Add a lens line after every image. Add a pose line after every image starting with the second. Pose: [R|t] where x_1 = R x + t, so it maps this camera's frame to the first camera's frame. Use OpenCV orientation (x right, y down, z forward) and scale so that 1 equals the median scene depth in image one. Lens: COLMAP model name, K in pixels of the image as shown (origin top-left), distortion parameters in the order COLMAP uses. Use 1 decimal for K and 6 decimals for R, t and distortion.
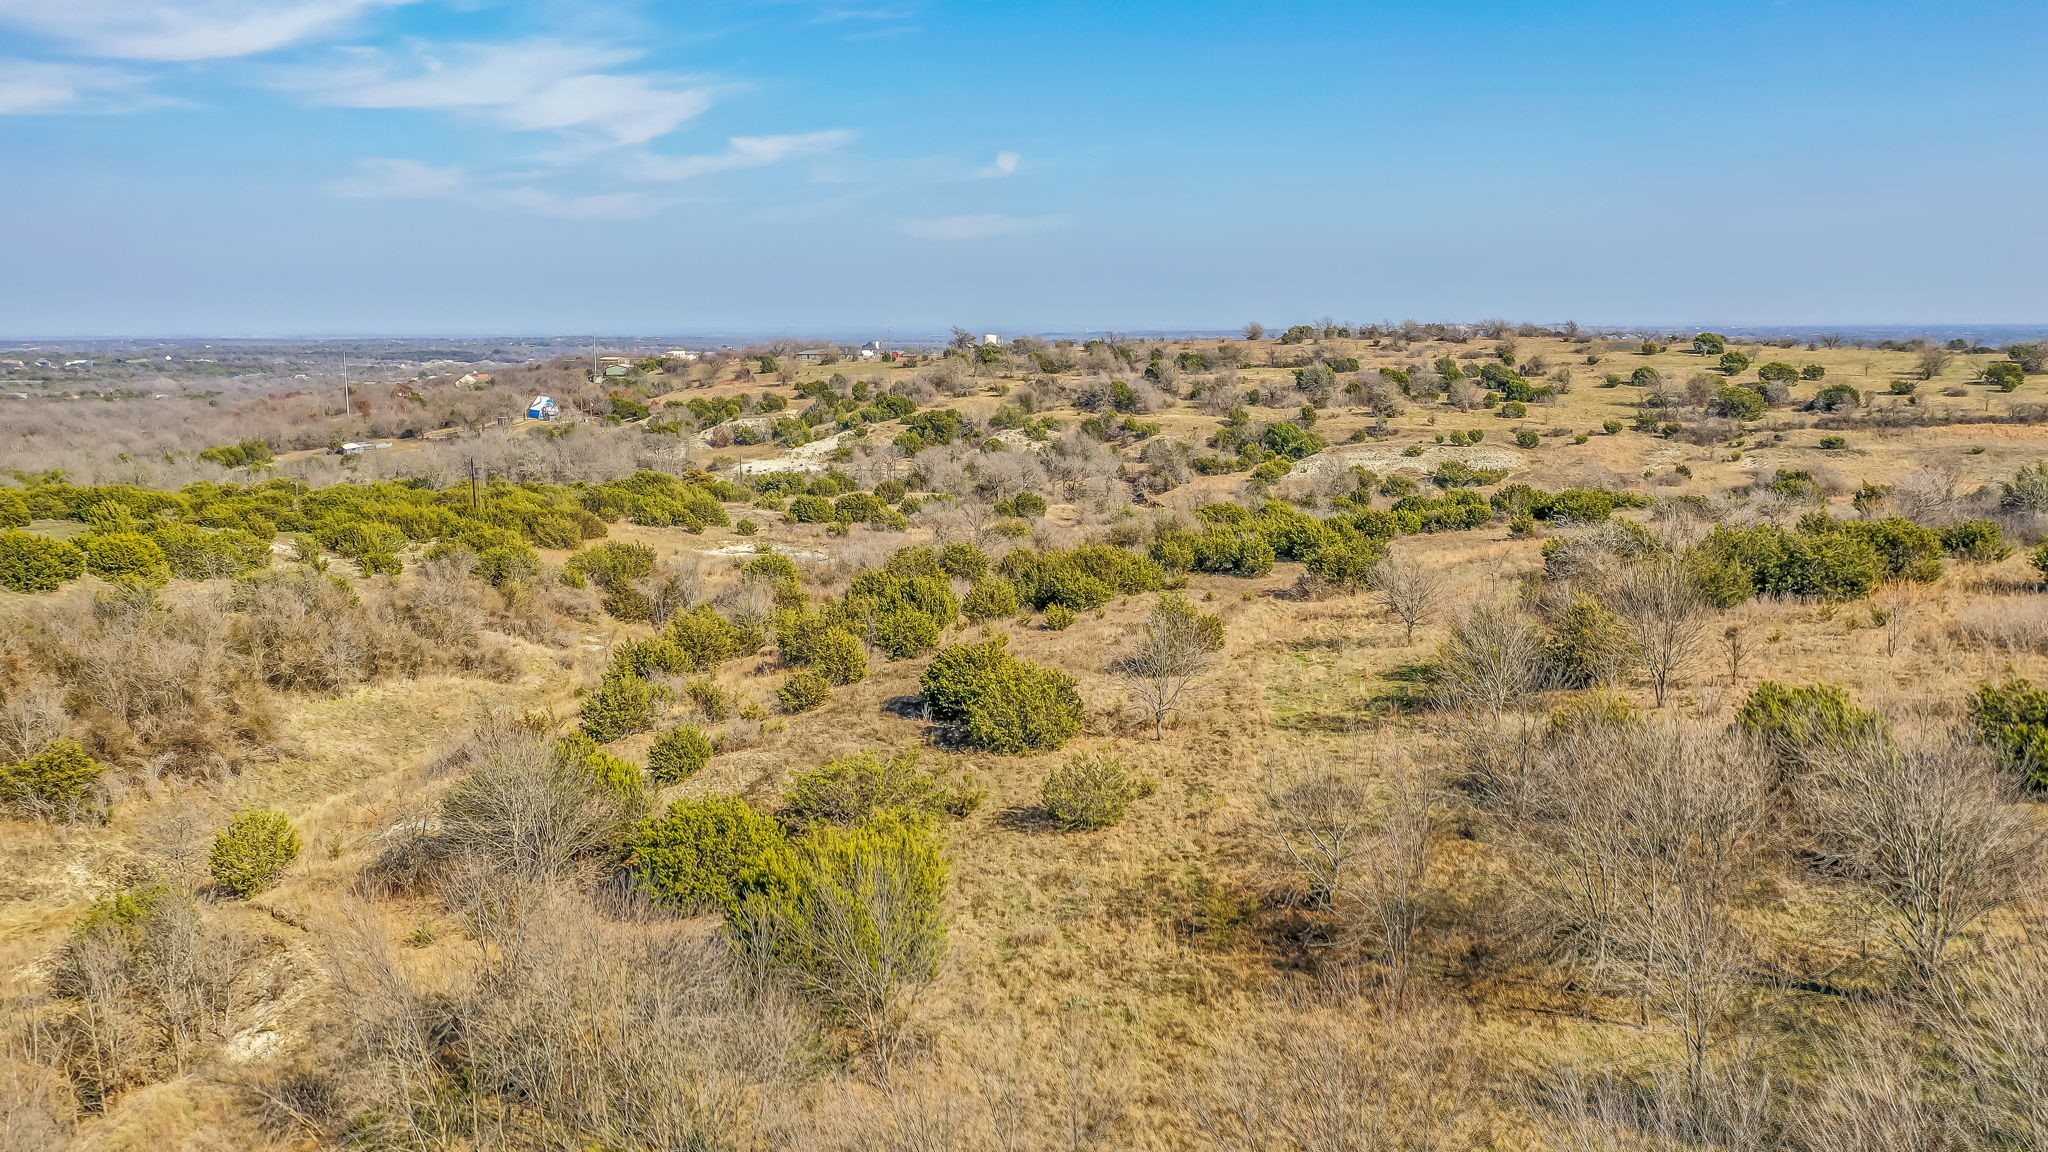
lens RADIAL K [[1608.0, 0, 1011.0], [0, 1608.0, 571.9], [0, 0, 1]] dist [-0.000606, 0.005738]
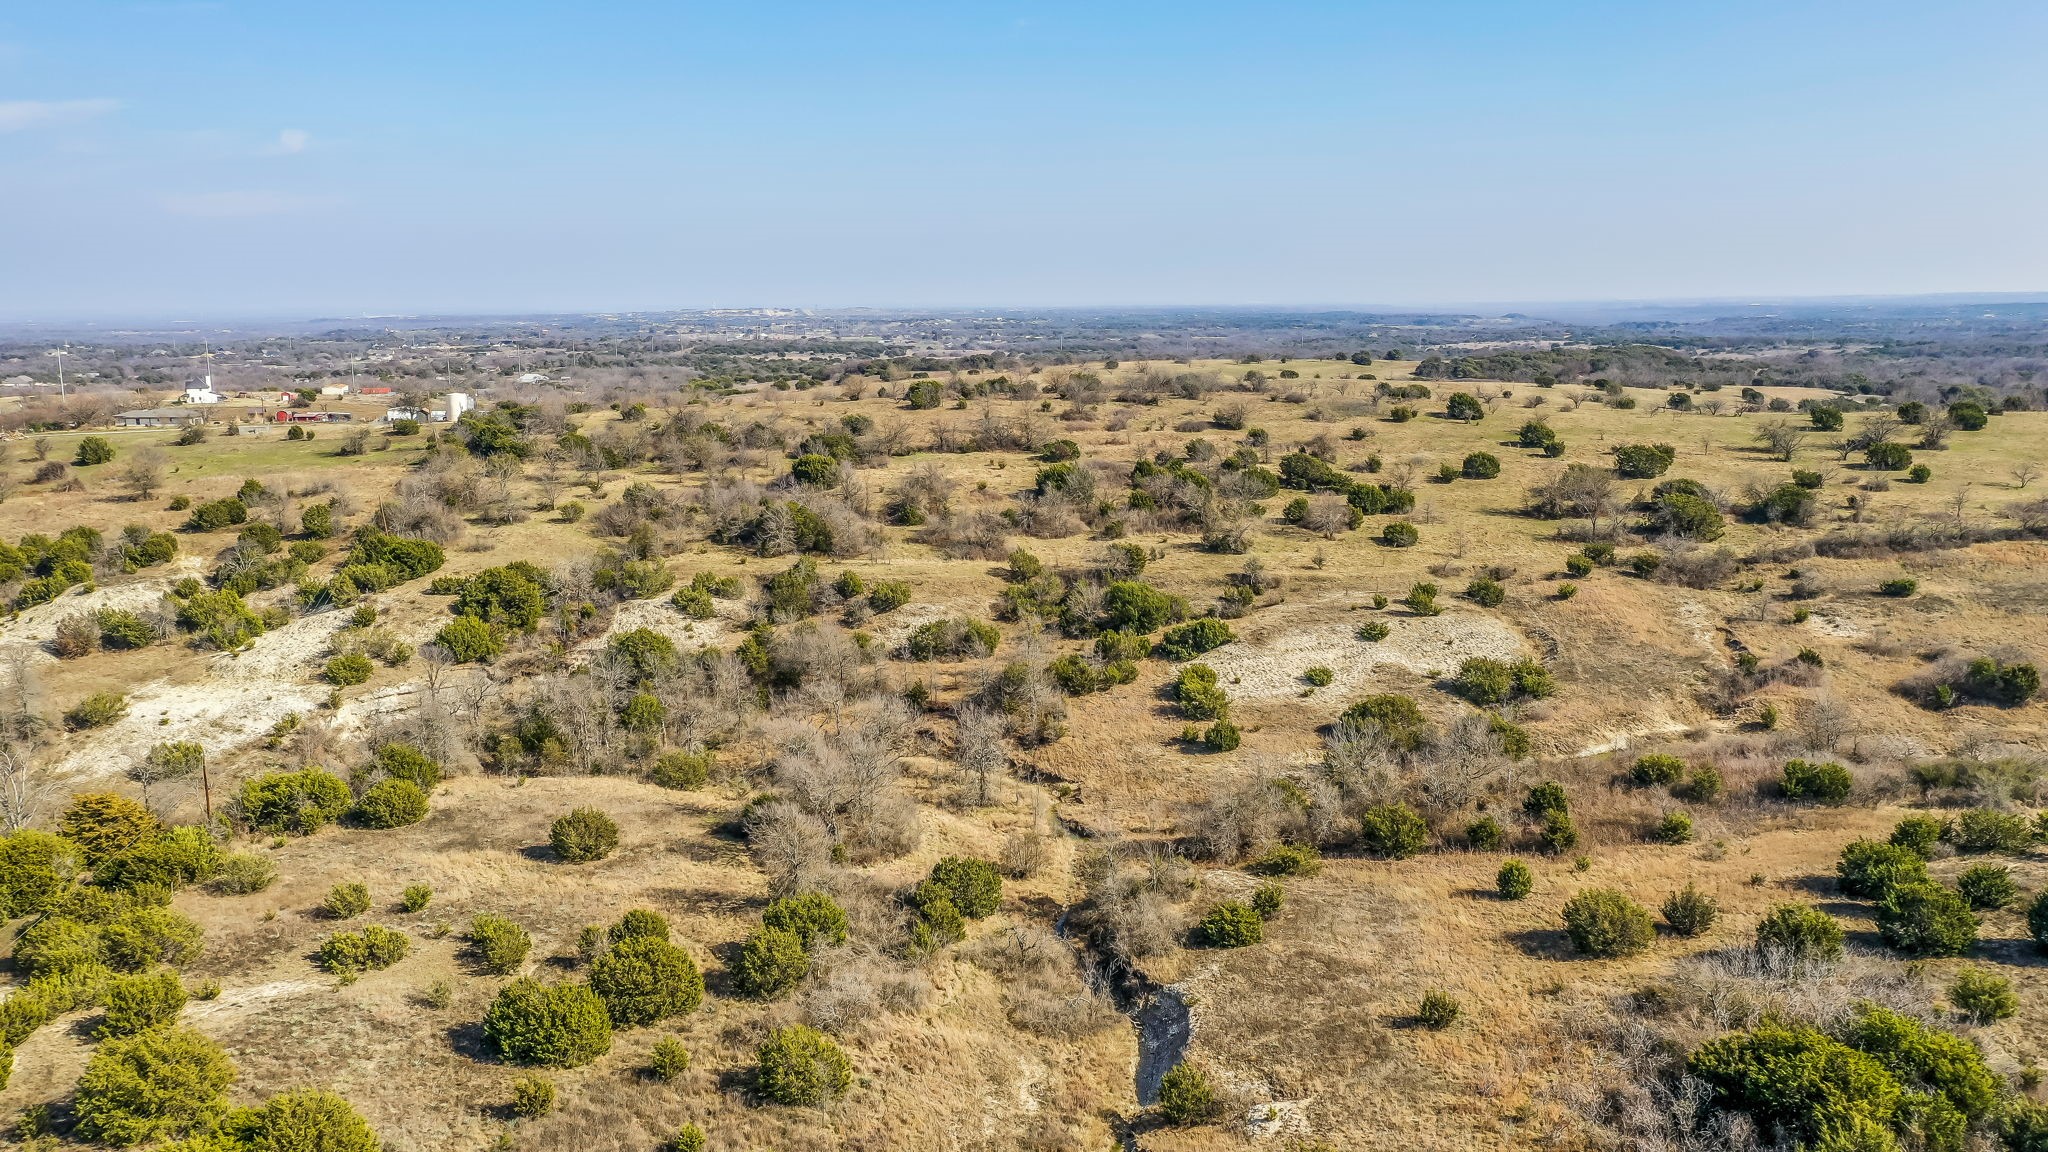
lens RADIAL K [[1608.0, 0, 1011.0], [0, 1608.0, 571.9], [0, 0, 1]] dist [-0.000606, 0.005738]
pose [[0.909407, -0.070787, 0.409839, -0.123132], [0.065889, 0.997486, 0.026081, -0.107151], [-0.410655, 0.003286, 0.911785, 0.405203]]
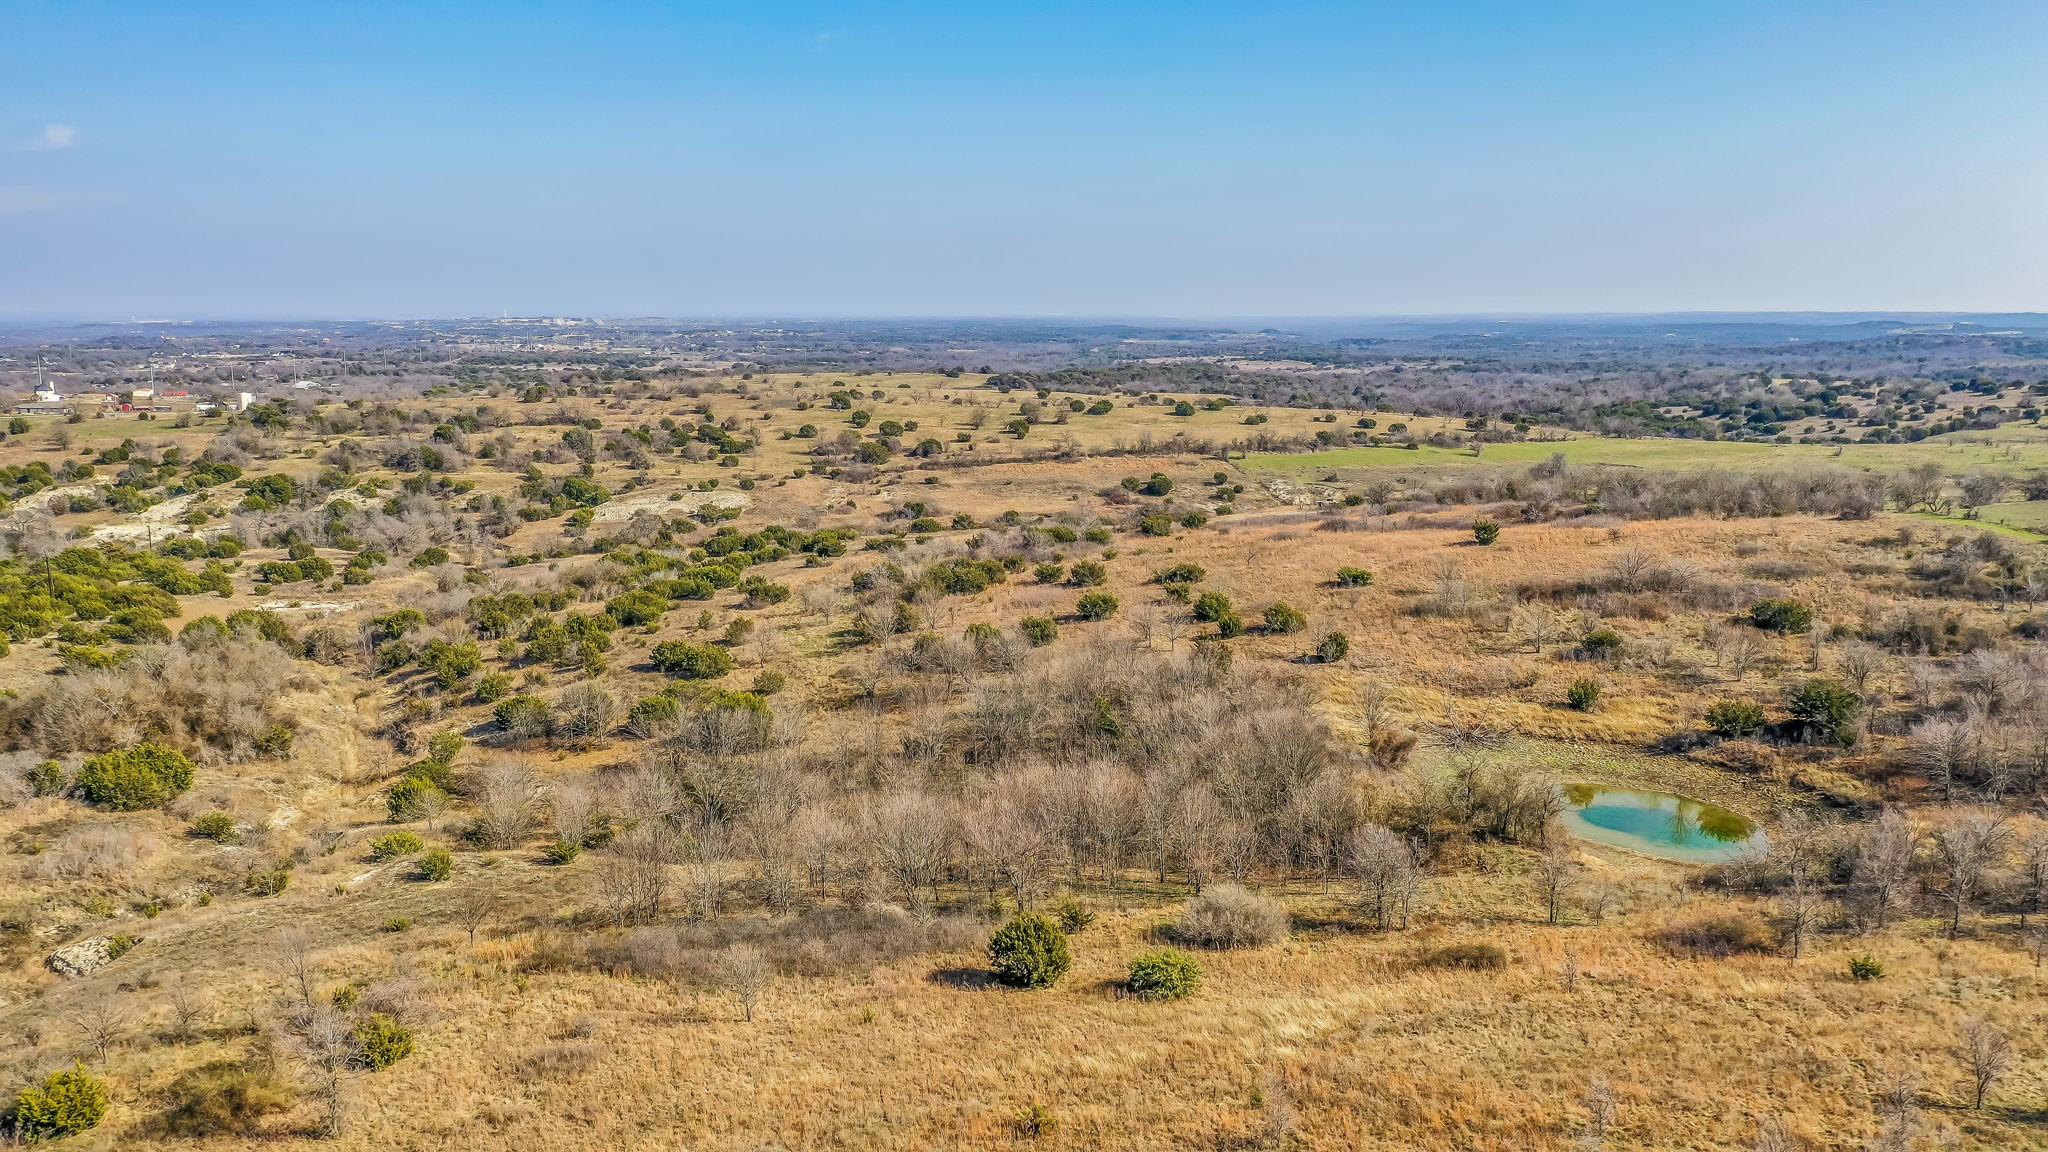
lens RADIAL K [[1608.0, 0, 1011.0], [0, 1608.0, 571.9], [0, 0, 1]] dist [-0.000606, 0.005738]
pose [[0.854452, -0.076548, 0.513860, -0.207621], [0.072428, 0.996978, 0.028082, -0.022499], [-0.514457, 0.013224, 0.857414, -0.341964]]
